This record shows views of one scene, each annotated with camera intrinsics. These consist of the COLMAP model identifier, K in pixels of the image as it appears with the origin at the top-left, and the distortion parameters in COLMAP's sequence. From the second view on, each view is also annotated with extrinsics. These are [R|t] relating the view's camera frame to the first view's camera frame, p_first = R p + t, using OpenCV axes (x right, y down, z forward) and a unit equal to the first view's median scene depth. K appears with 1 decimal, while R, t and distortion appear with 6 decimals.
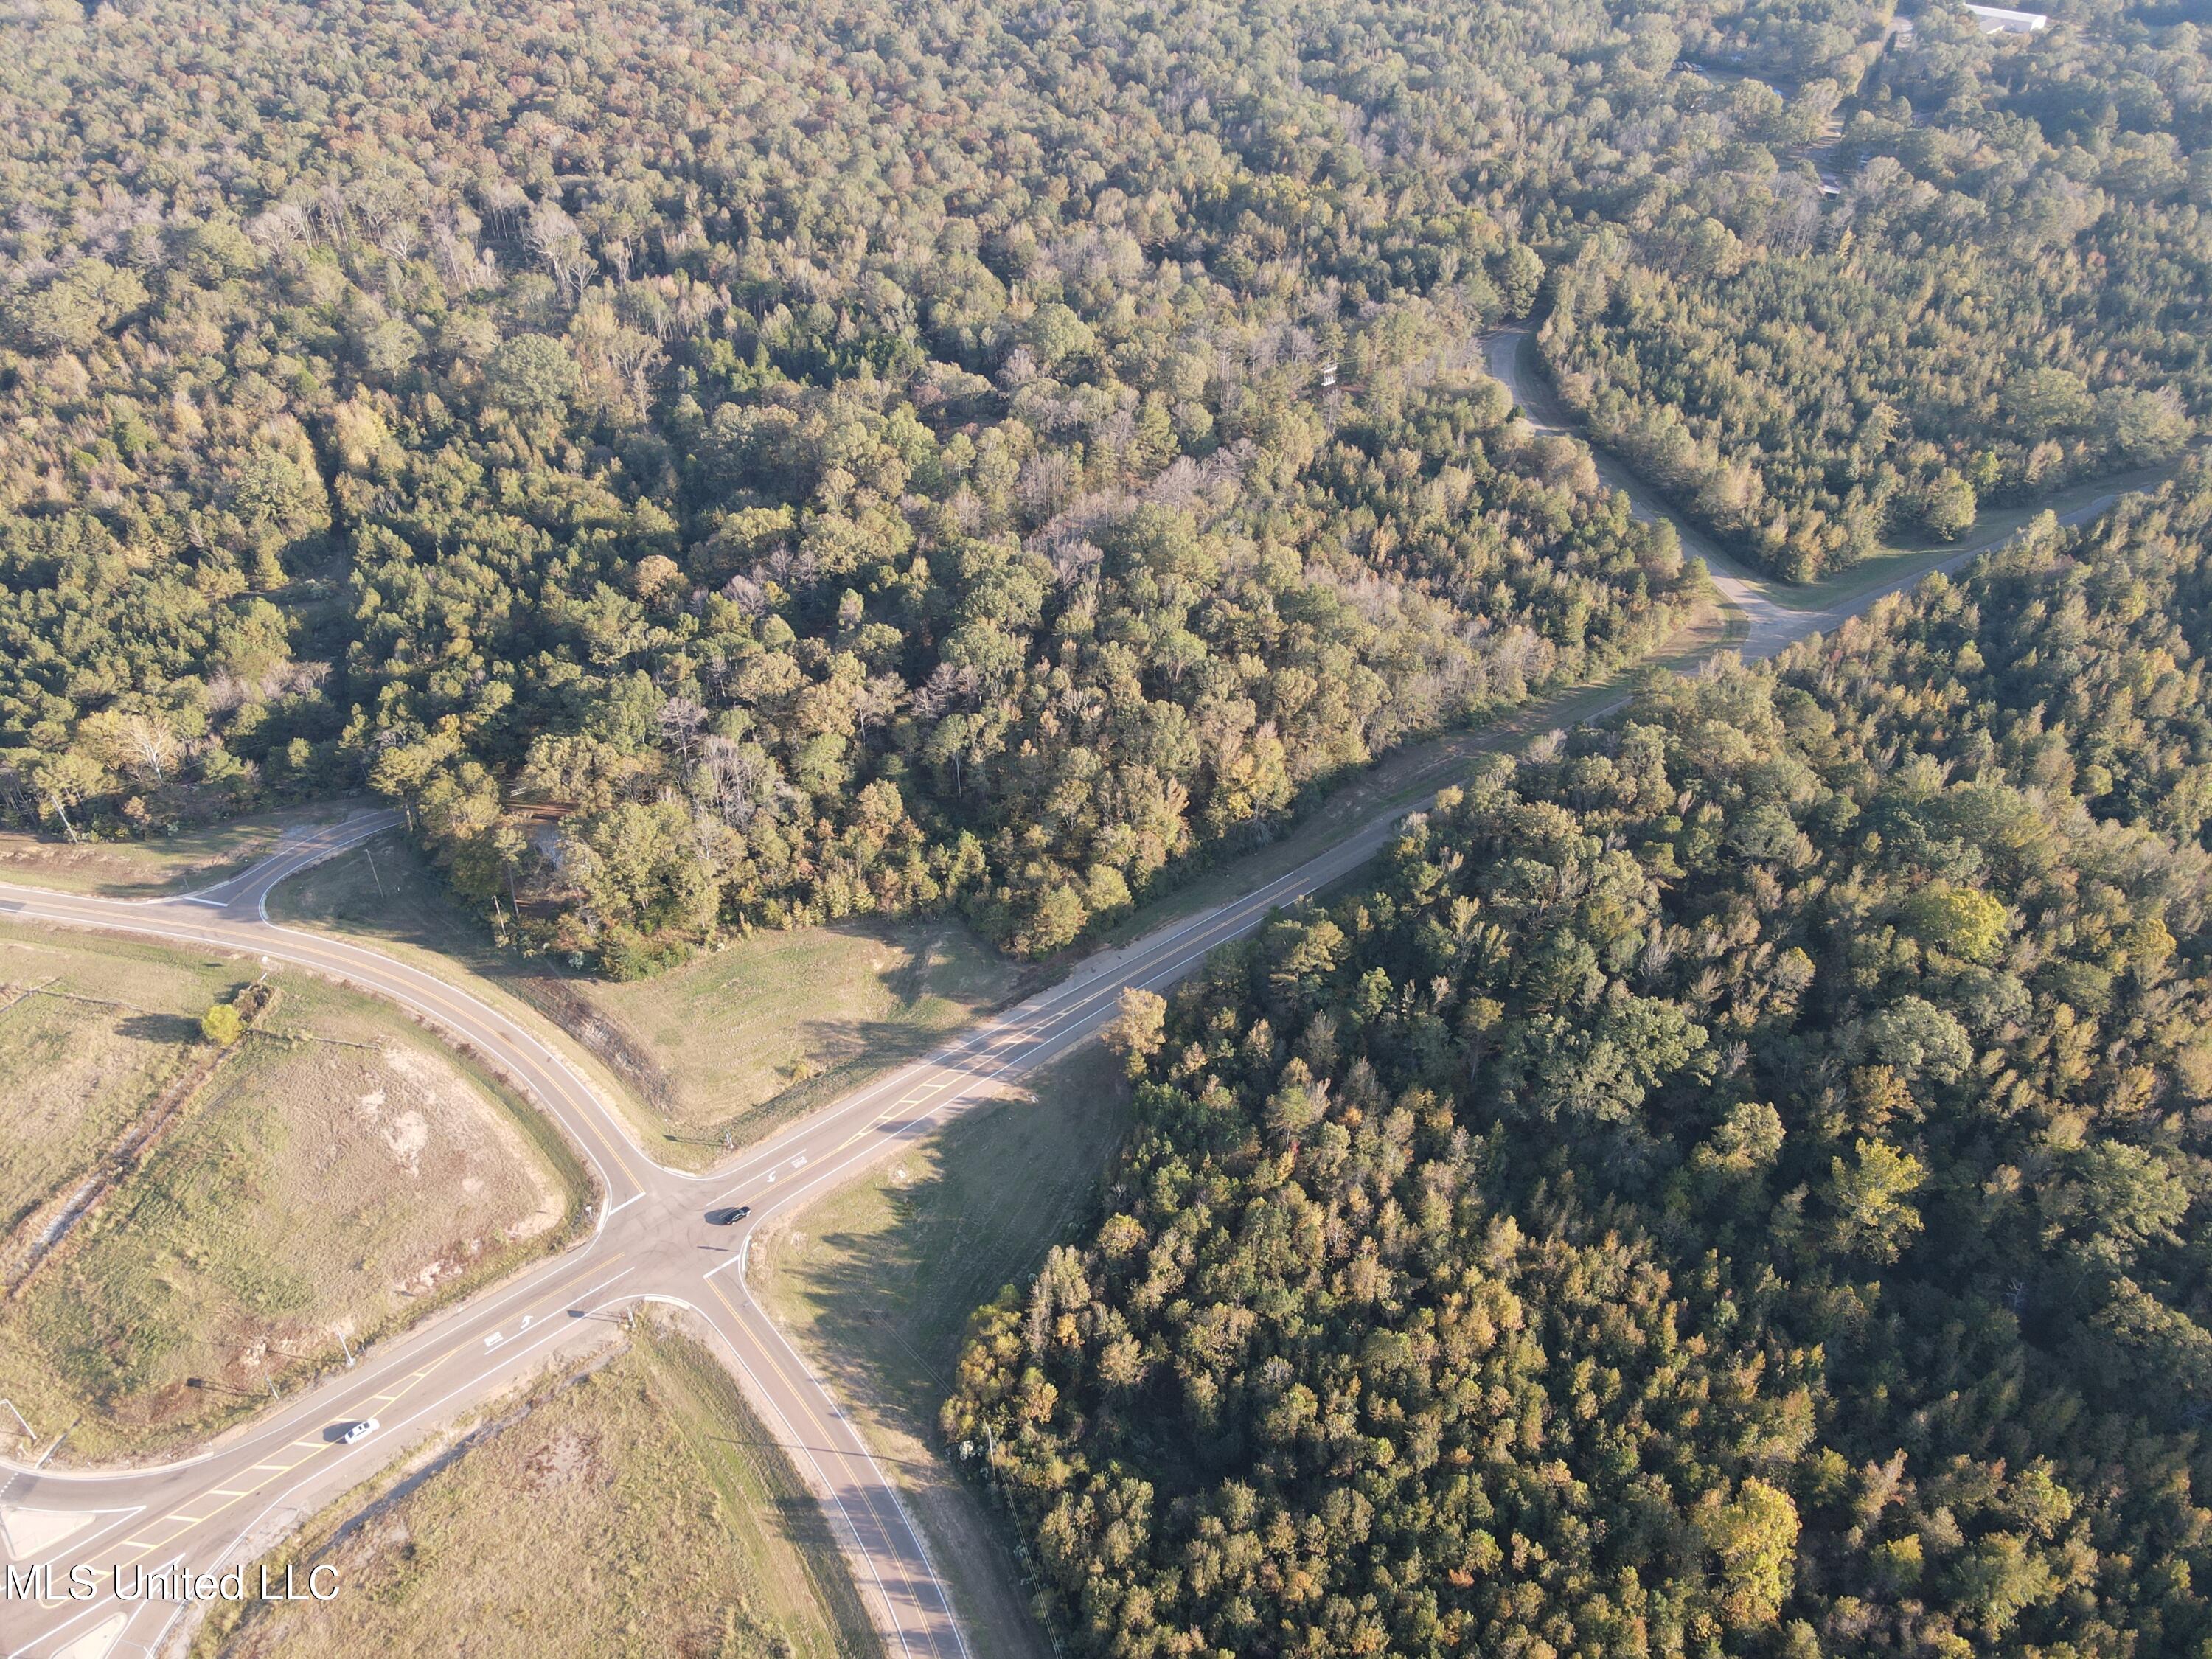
lens RADIAL K [[1623.5, 0, 1105.5], [0, 1623.5, 852.1], [0, 0, 1]] dist [0.009956, 0.011439]
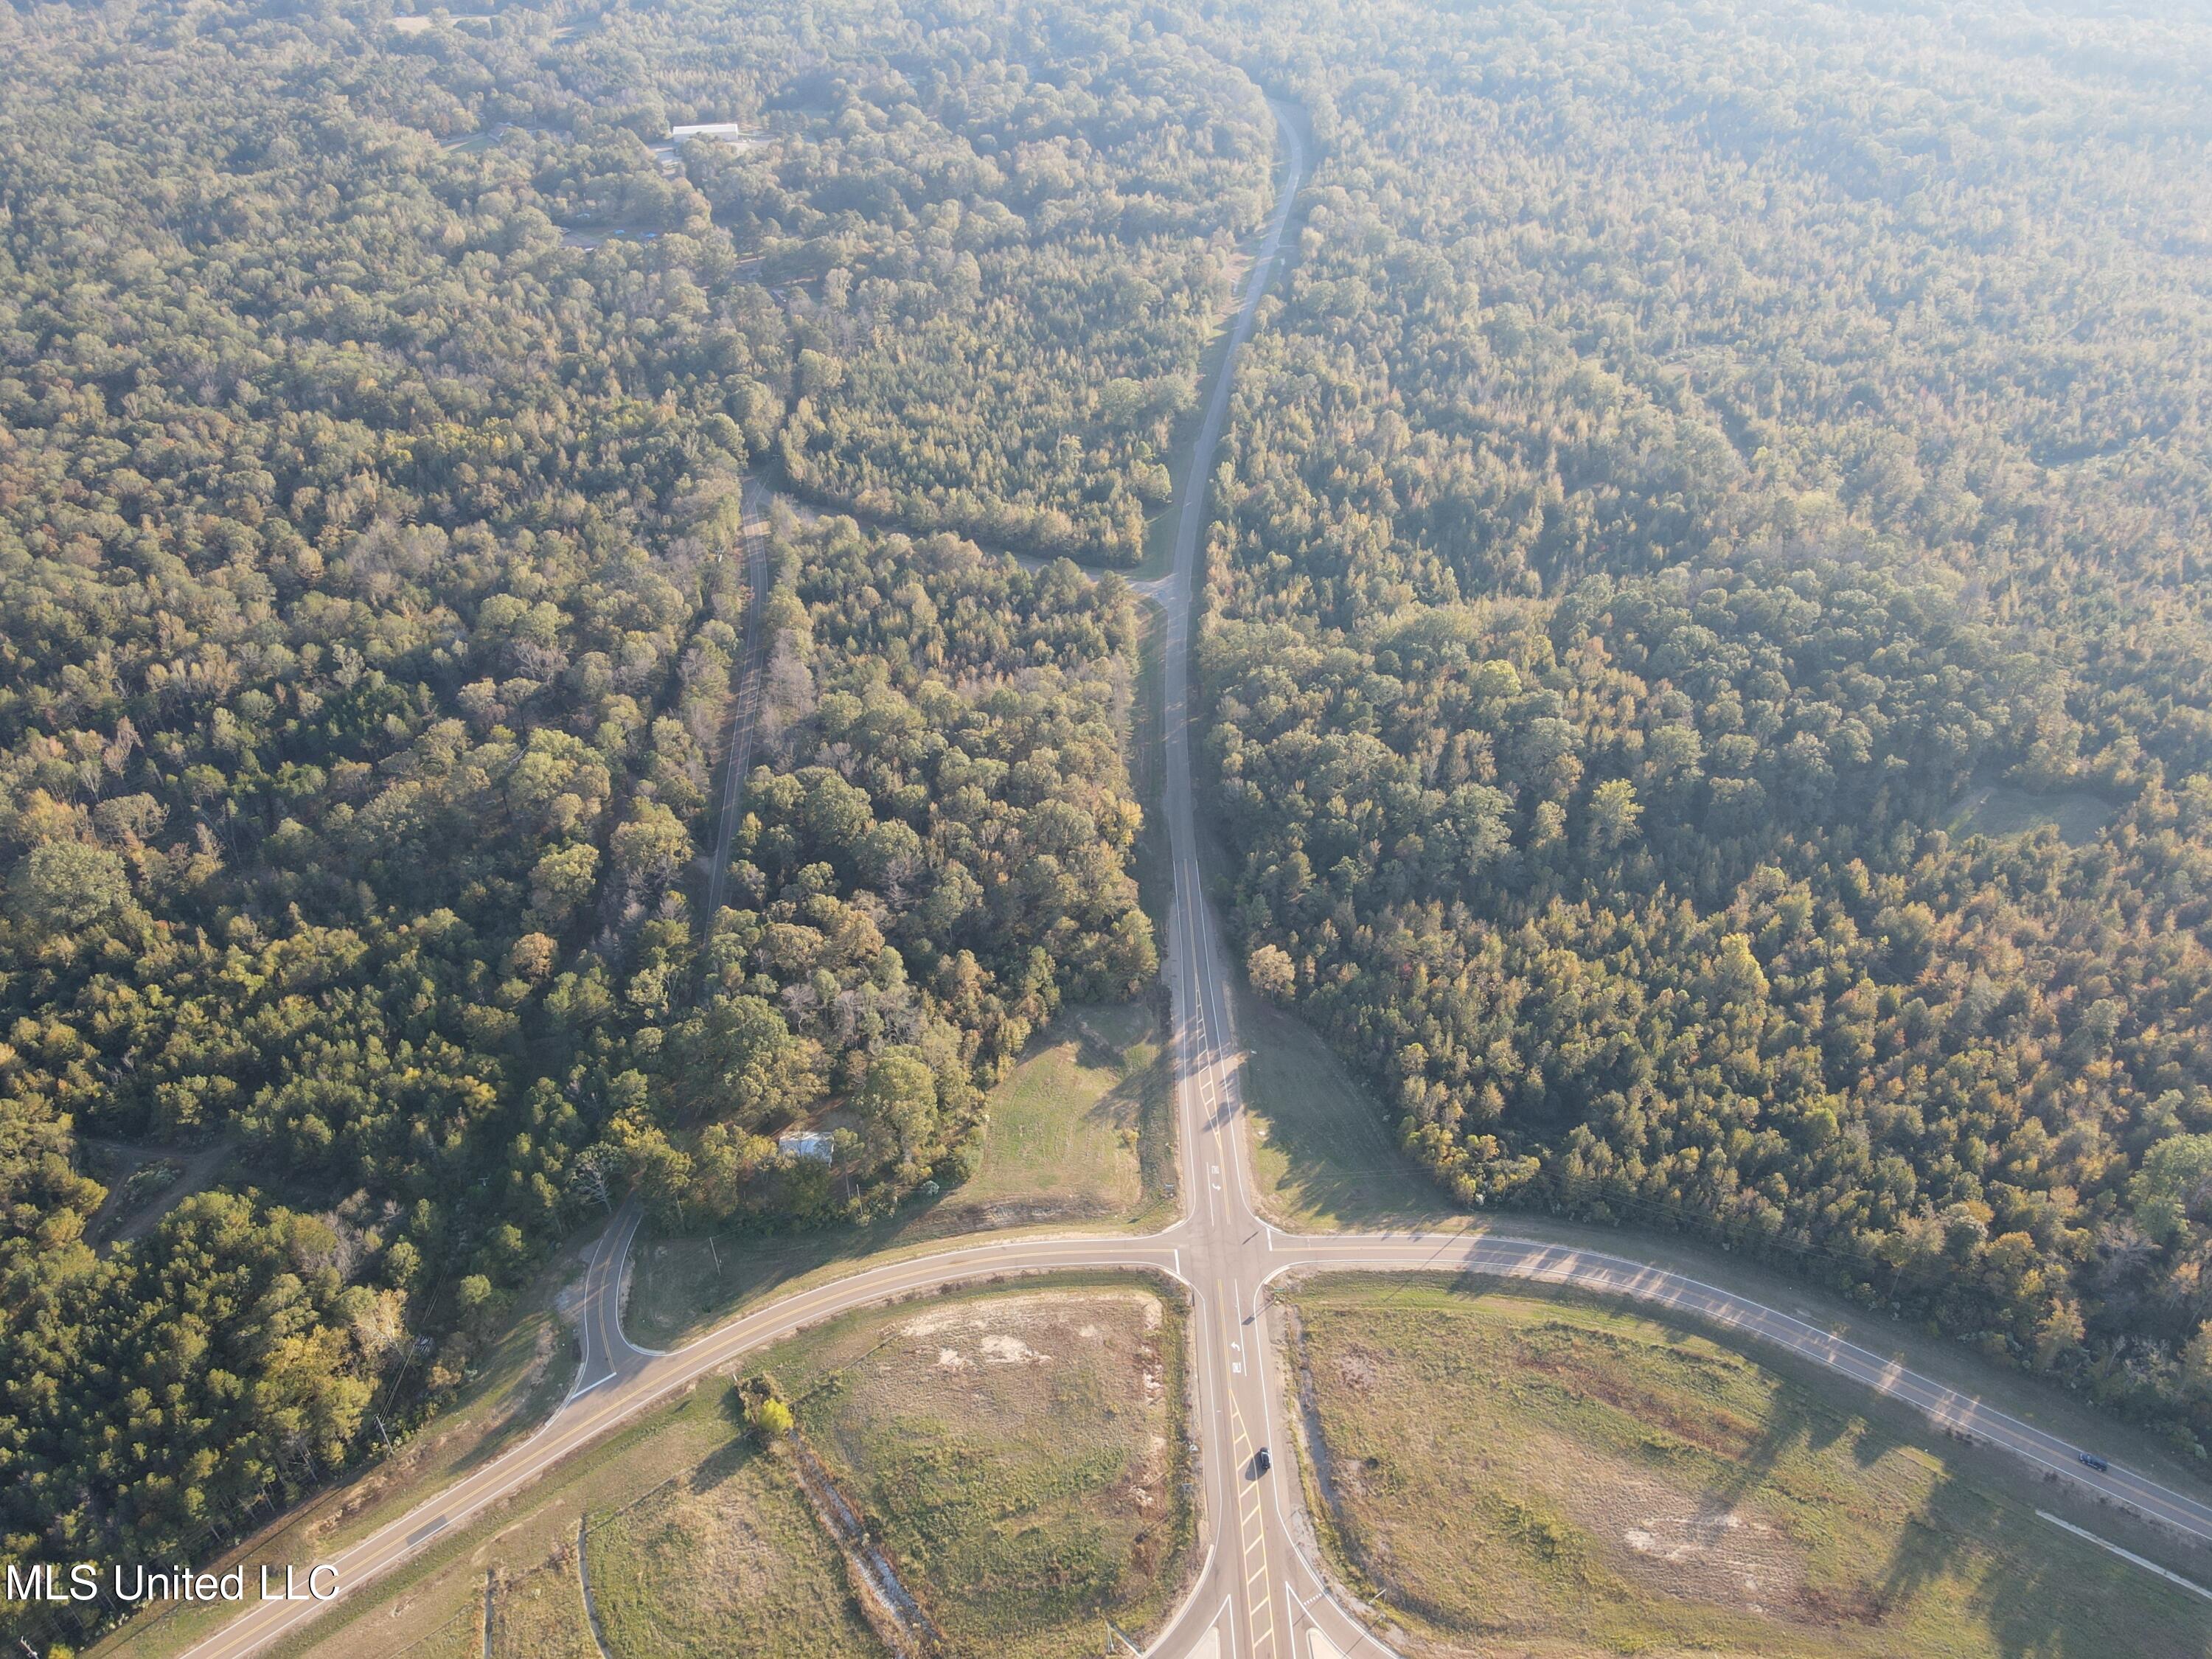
lens RADIAL K [[1623.5, 0, 1107.4], [0, 1623.5, 847.6], [0, 0, 1]] dist [0.009956, 0.011439]
pose [[0.619863, -0.475597, 0.624161, -0.752309], [0.495768, 0.853905, 0.158303, -0.235650], [-0.608263, 0.211313, 0.765090, -0.043649]]
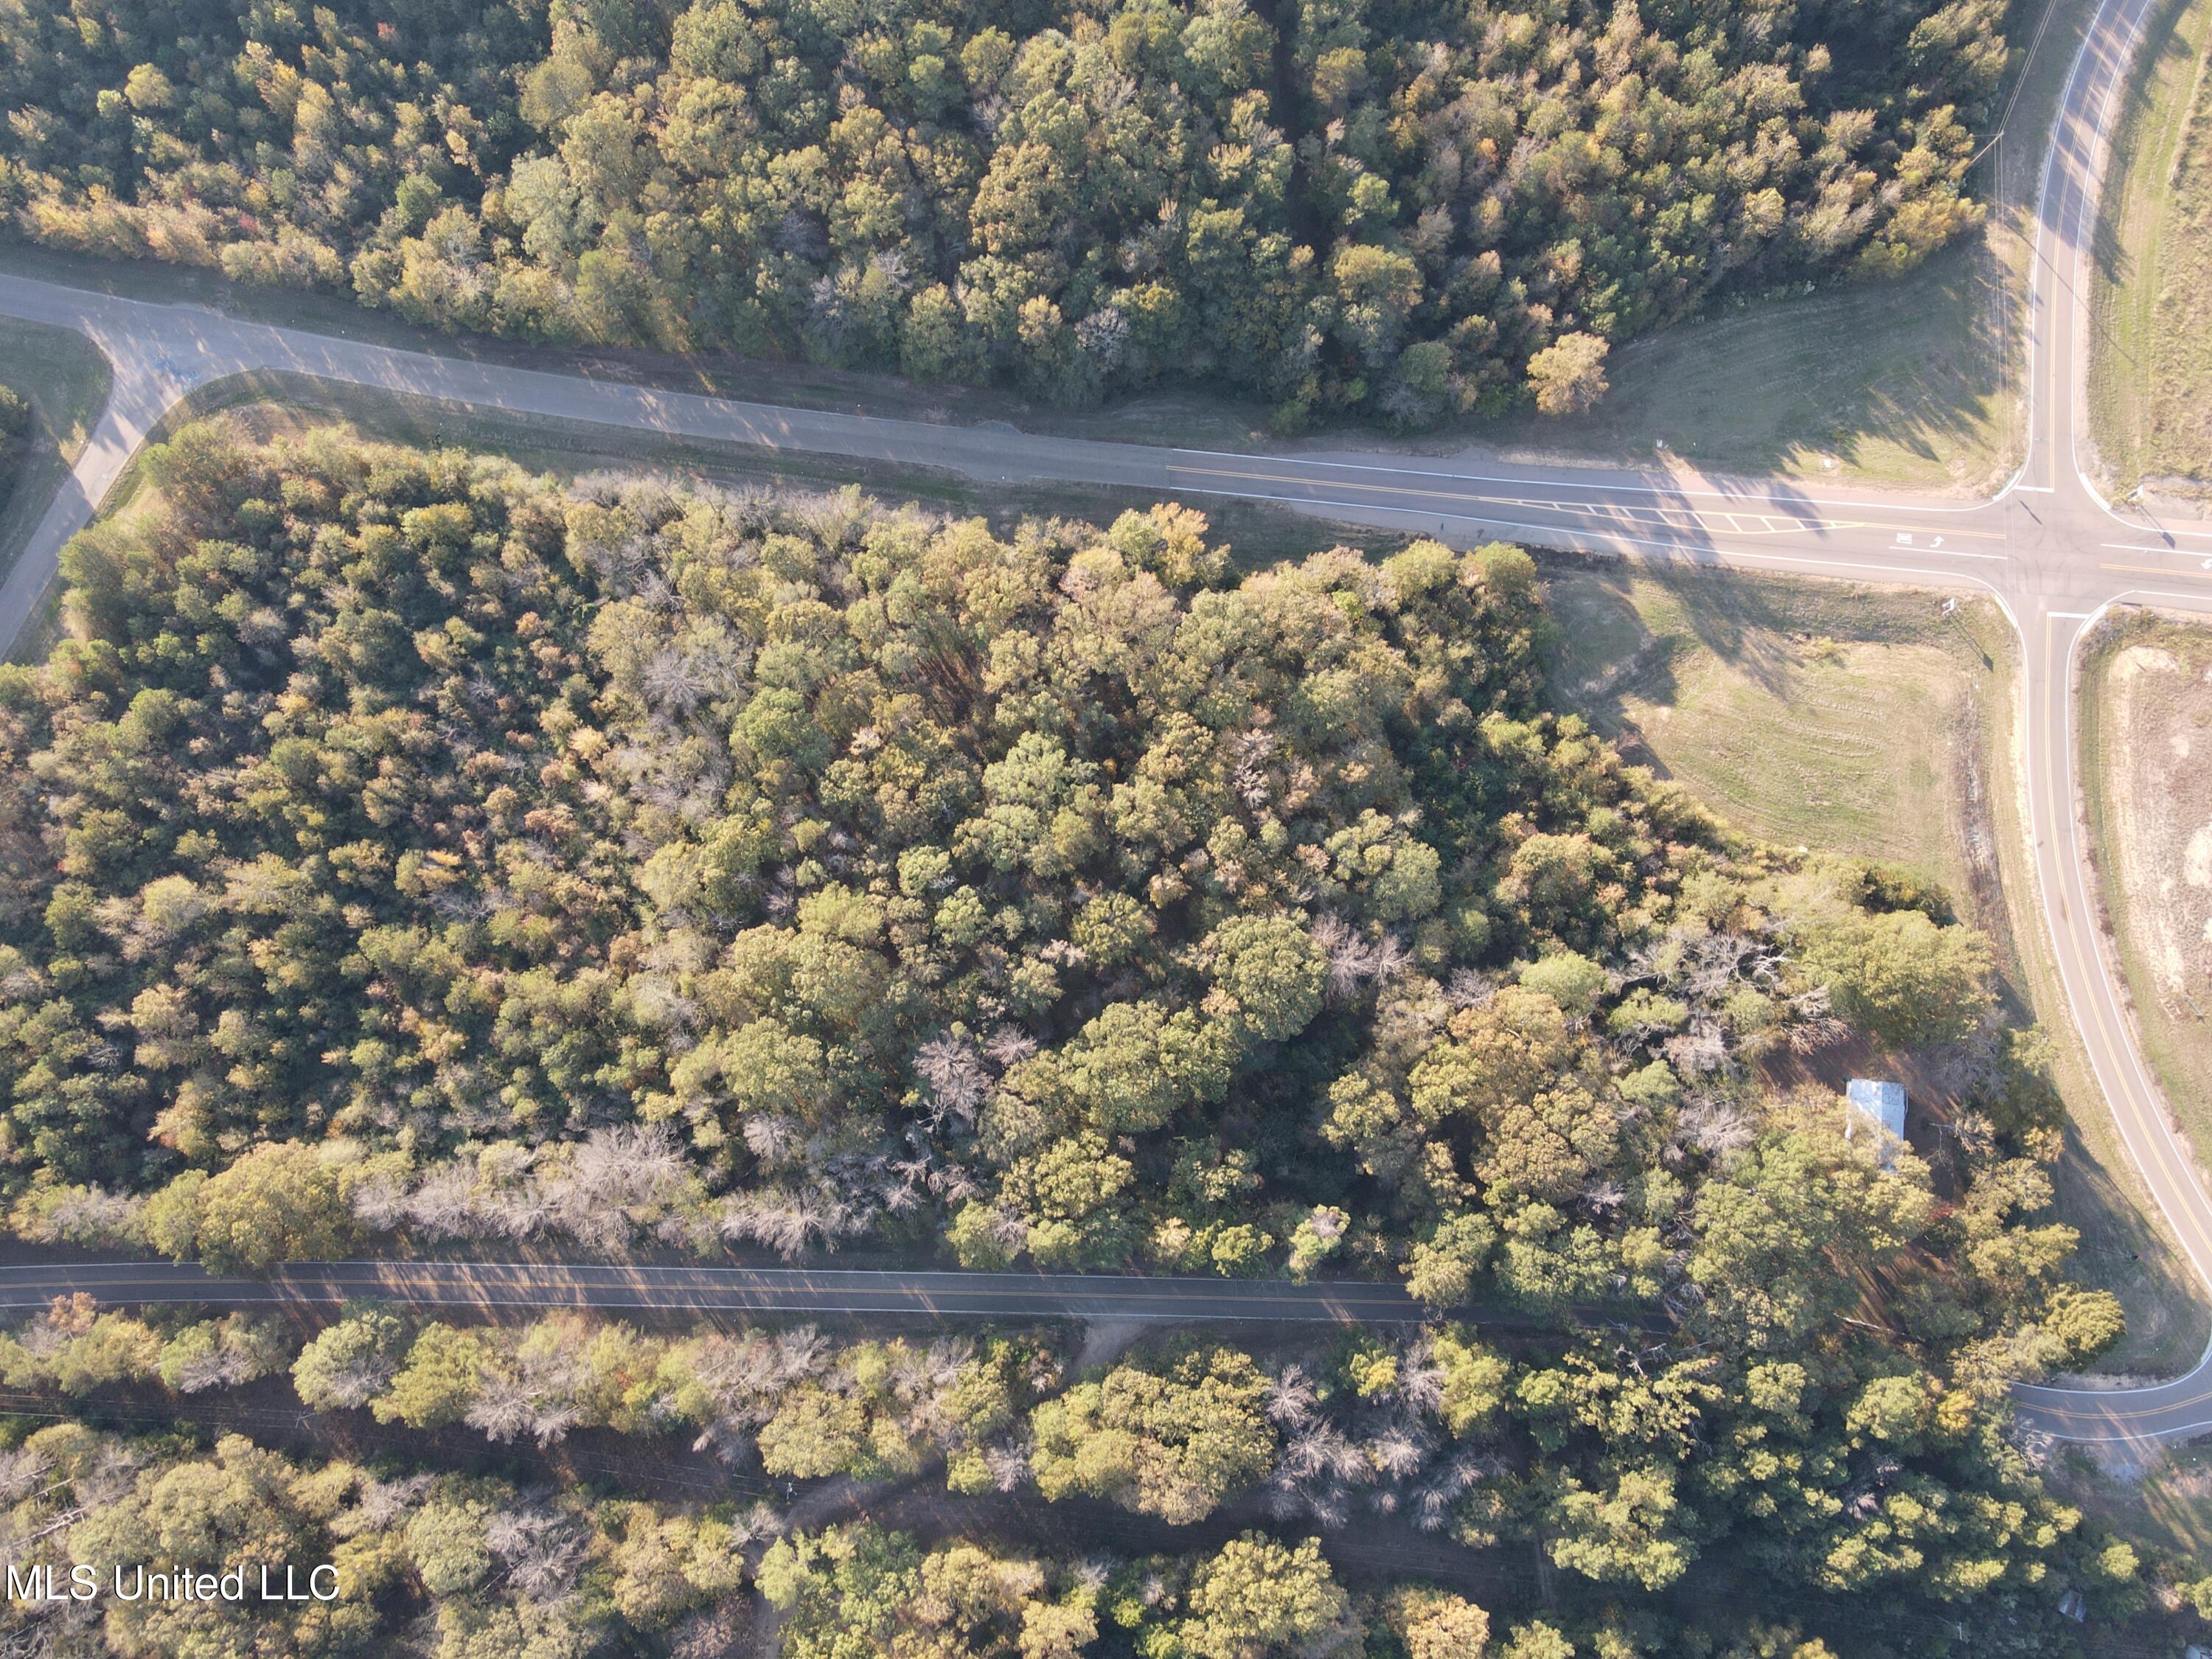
lens RADIAL K [[1623.5, 0, 1106.2], [0, 1623.5, 846.2], [0, 0, 1]] dist [0.009956, 0.011439]
pose [[-0.702983, -0.704341, 0.098582, -0.060599], [0.443635, -0.325932, 0.834839, -0.685625], [-0.555881, 0.630612, 0.541595, 0.658849]]
